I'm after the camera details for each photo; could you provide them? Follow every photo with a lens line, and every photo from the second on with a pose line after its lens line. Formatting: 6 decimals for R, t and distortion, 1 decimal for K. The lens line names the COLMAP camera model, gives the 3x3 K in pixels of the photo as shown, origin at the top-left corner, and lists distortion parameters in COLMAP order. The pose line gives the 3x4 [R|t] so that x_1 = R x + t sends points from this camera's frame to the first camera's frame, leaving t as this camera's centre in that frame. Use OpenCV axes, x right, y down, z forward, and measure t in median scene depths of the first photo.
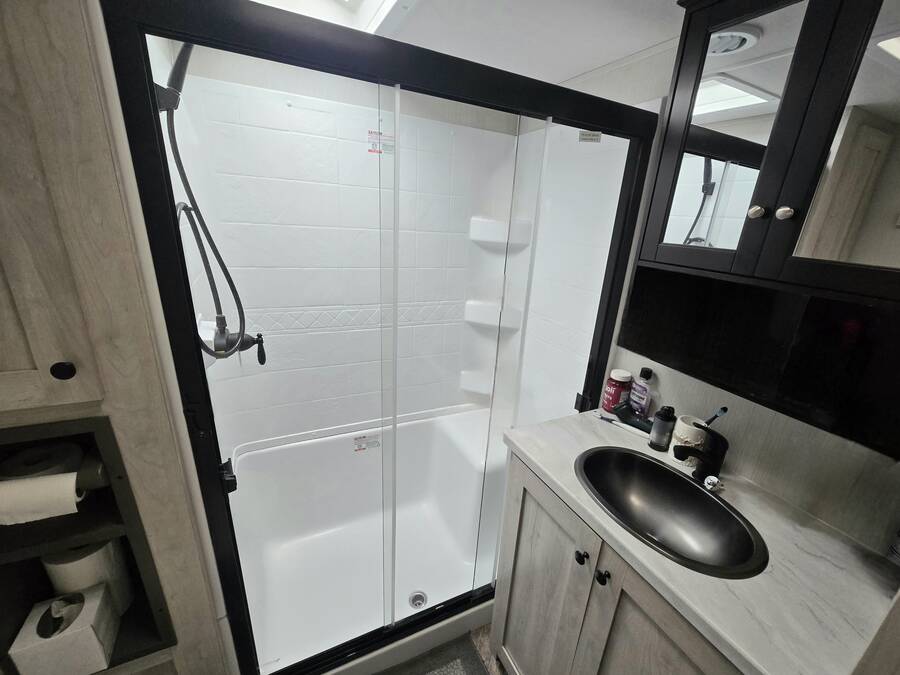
lens RADIAL K [[372.0, 0, 456.1], [0, 372.0, 341.2], [0, 0, 1]] dist [-0.008009, 0.002356]
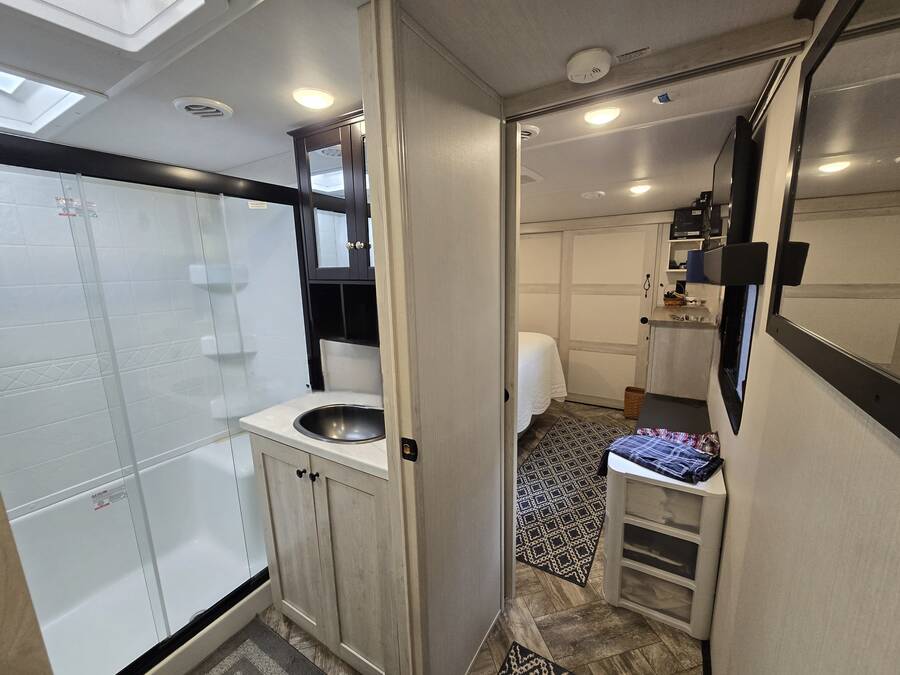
lens RADIAL K [[372.0, 0, 447.7], [0, 372.0, 334.1], [0, 0, 1]] dist [-0.008009, 0.002356]
pose [[0.840515, -0.179533, 0.511178, 0.127363], [0.245957, 0.967115, -0.064755, 0.212637], [-0.482742, 0.180155, 0.857032, -0.498994]]
